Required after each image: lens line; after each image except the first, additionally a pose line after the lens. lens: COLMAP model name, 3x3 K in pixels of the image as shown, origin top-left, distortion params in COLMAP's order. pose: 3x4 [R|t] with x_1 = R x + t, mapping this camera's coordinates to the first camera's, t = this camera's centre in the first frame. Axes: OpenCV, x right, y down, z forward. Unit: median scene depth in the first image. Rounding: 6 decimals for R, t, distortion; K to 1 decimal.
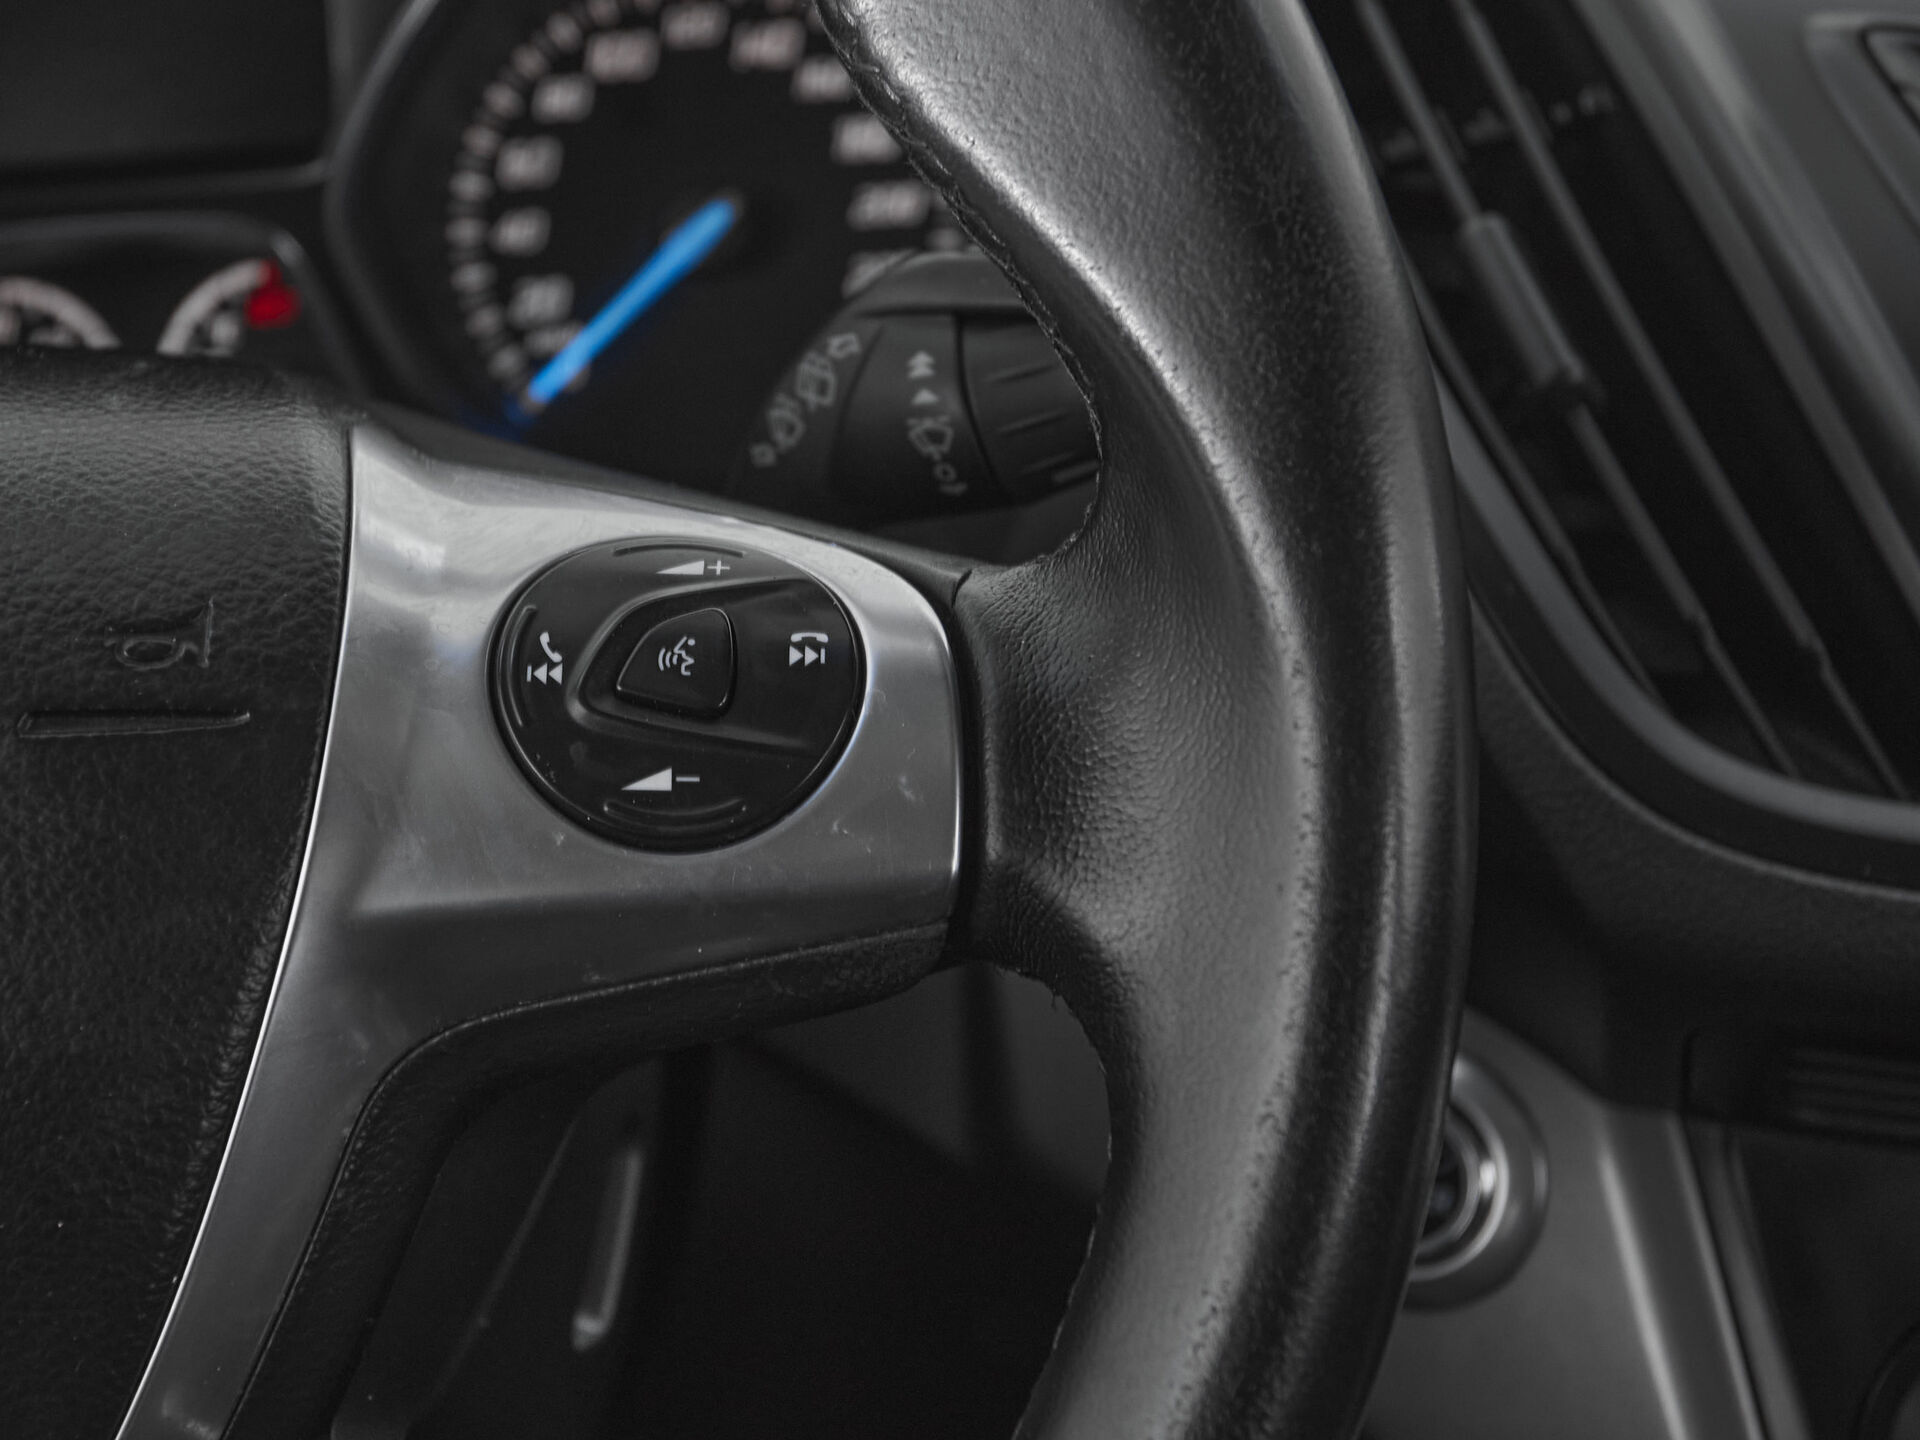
lens RADIAL K [[3330.0, 0, 764.0], [0, 3330.0, 630.9], [0, 0, 1]] dist [-0.131906, 0.000000]
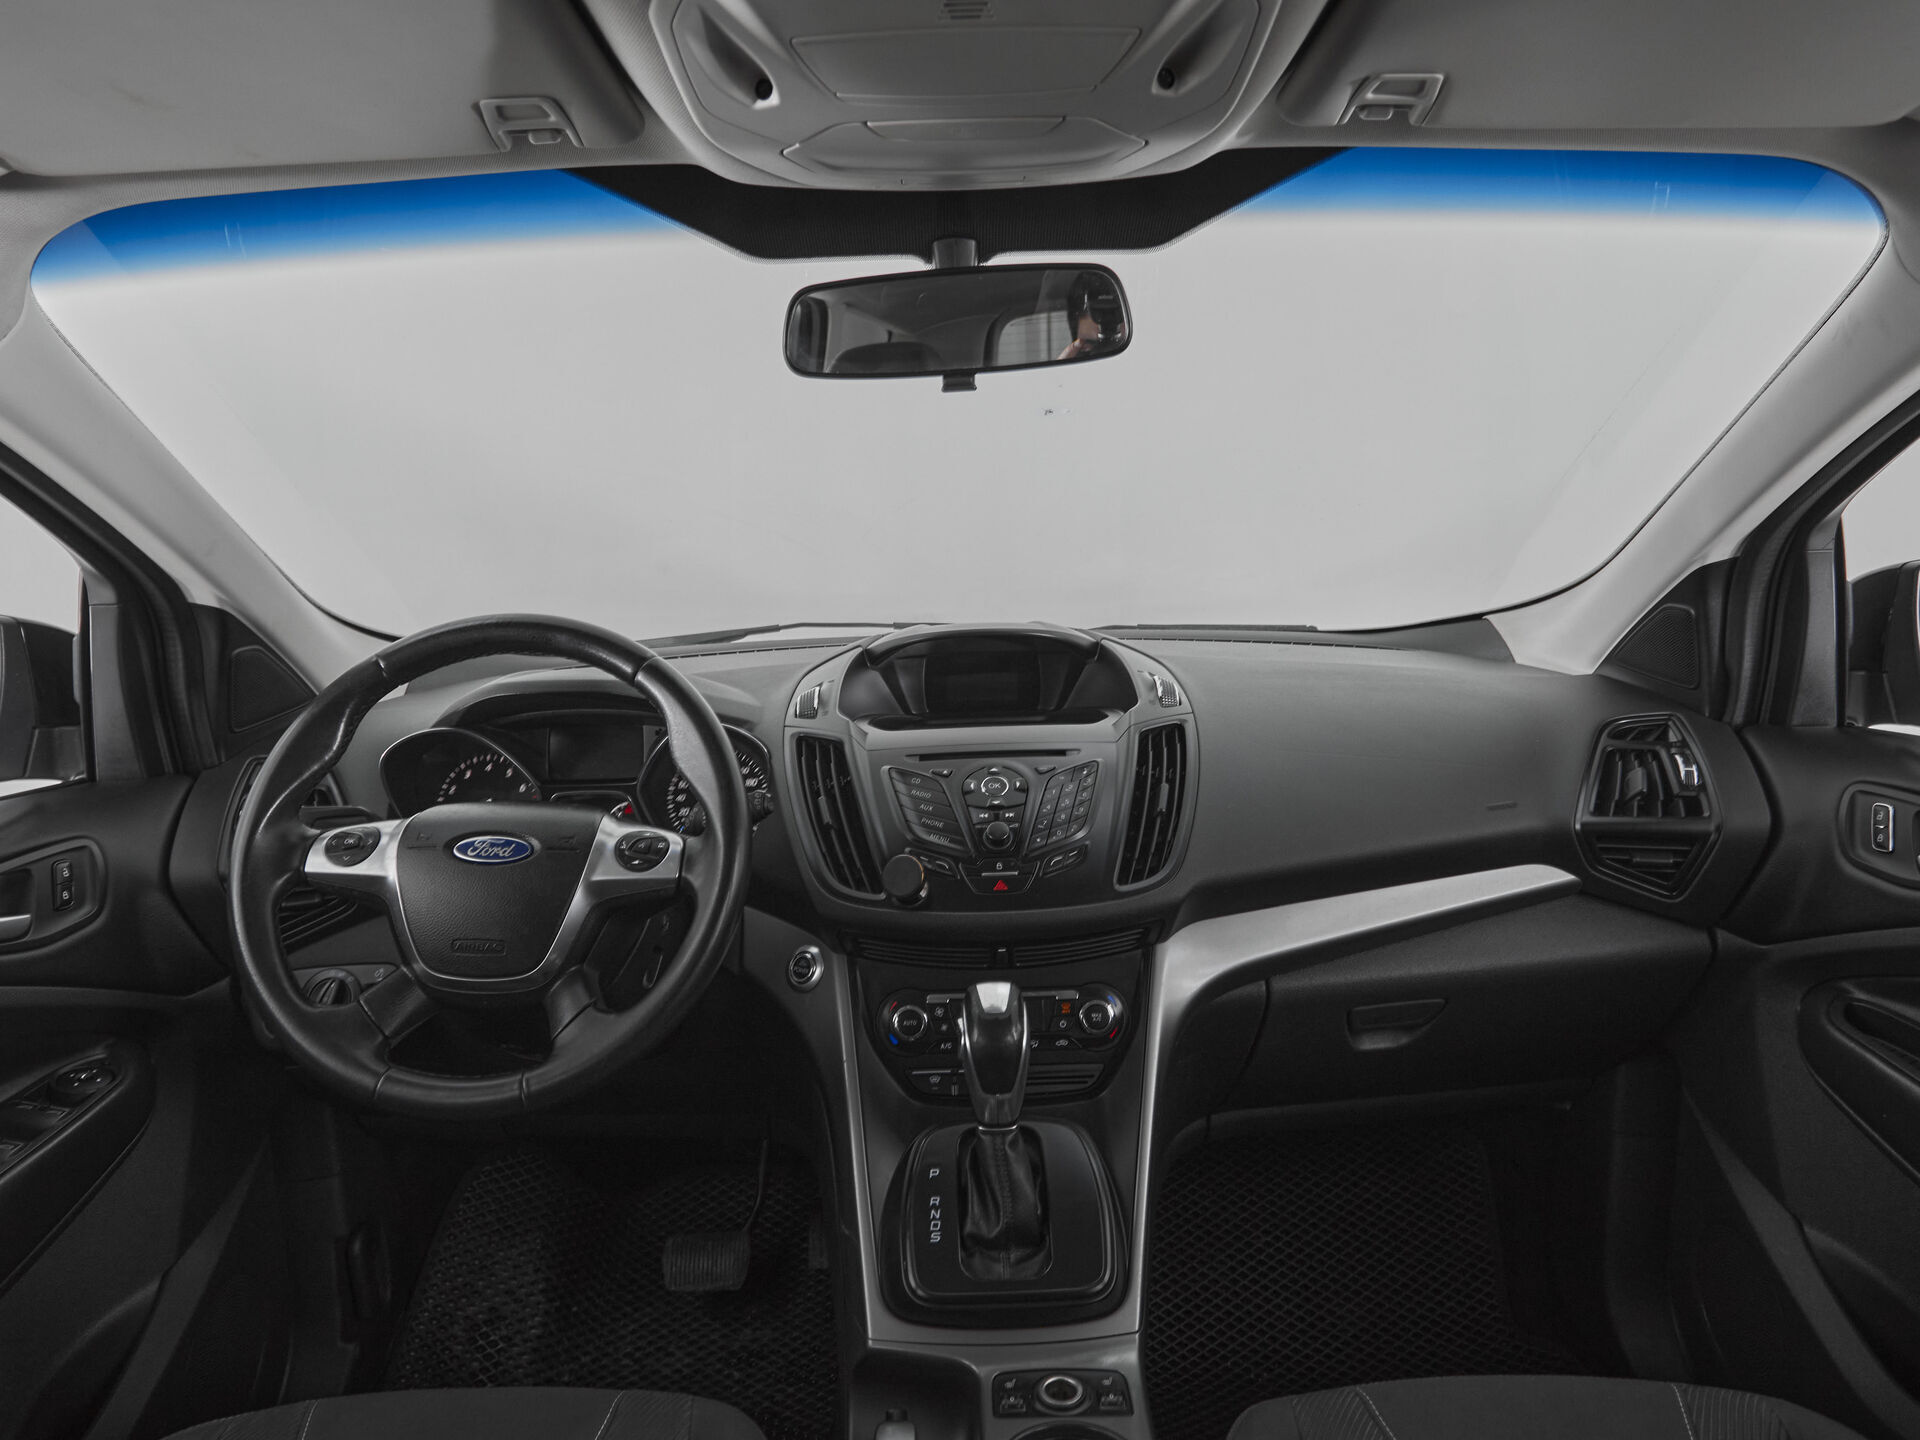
lens RADIAL K [[1287.4, 0, 961.3], [0, 1287.4, 717.4], [0, 0, 1]] dist [-0.001283, 0.001632]
pose [[0.999106, 0.041937, -0.005426, 0.638905], [-0.042108, 0.974881, -0.218709, 0.304598], [-0.003882, 0.218742, 0.975775, -1.675734]]
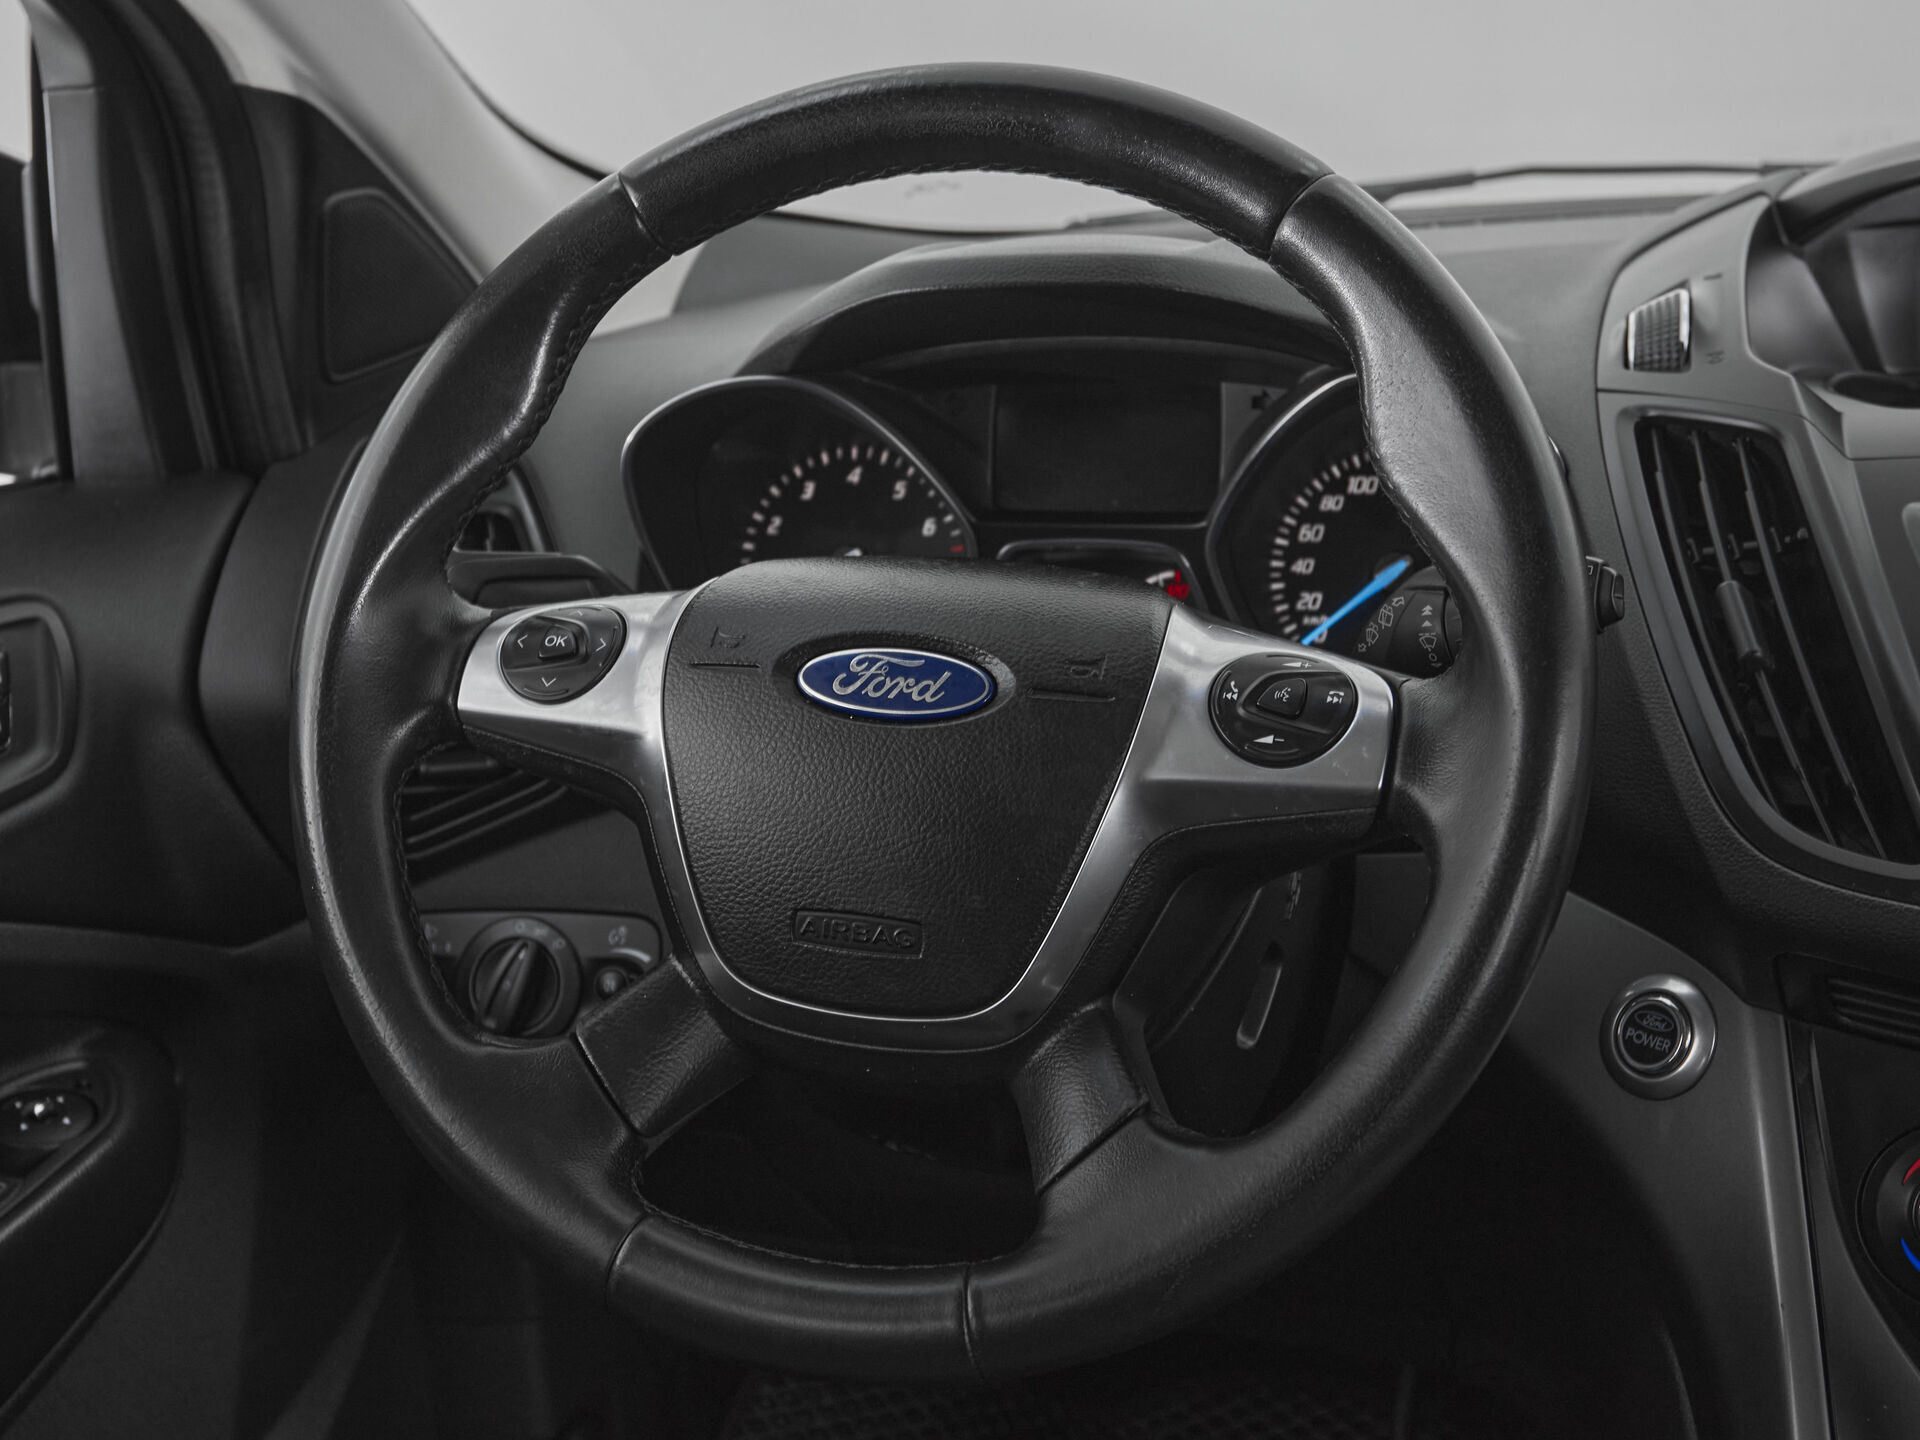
lens RADIAL K [[2358.4, 0, 851.4], [0, 2358.4, 726.9], [0, 0, 1]] dist [-0.050008, 0.000000]
pose [[0.944341, 0.105873, -0.311465, 0.224001], [-0.131315, 0.989411, -0.061819, 0.185267], [0.301622, 0.099279, 0.948245, -0.800193]]
